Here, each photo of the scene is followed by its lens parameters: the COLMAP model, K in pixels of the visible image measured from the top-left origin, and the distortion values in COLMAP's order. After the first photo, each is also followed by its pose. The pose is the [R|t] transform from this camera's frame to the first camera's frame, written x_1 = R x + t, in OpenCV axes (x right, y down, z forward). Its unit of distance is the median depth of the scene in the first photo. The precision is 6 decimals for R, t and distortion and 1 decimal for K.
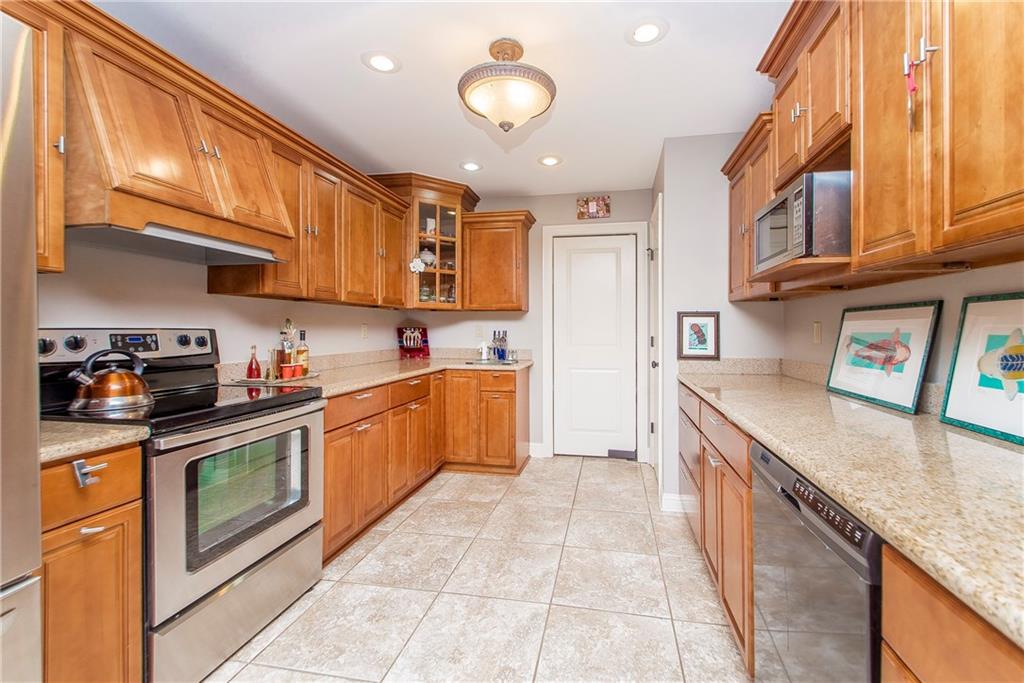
lens RADIAL K [[437.1, 0, 538.6], [0, 437.1, 328.8], [0, 0, 1]] dist [0.027245, -0.014147]
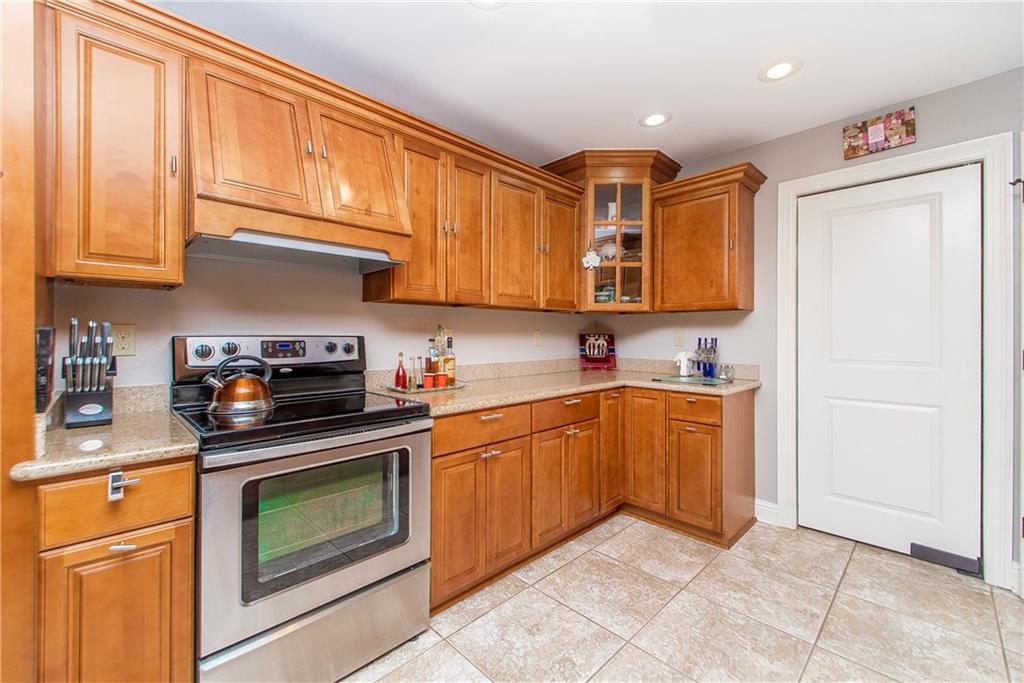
lens RADIAL K [[421.5, 0, 500.4], [0, 421.5, 335.6], [0, 0, 1]] dist [0.018613, -0.008889]
pose [[0.803717, 0.000347, -0.595011, 0.088766], [0.000661, 0.999999, 0.001476, -0.001683], [0.595011, -0.001580, 0.803716, 0.347731]]
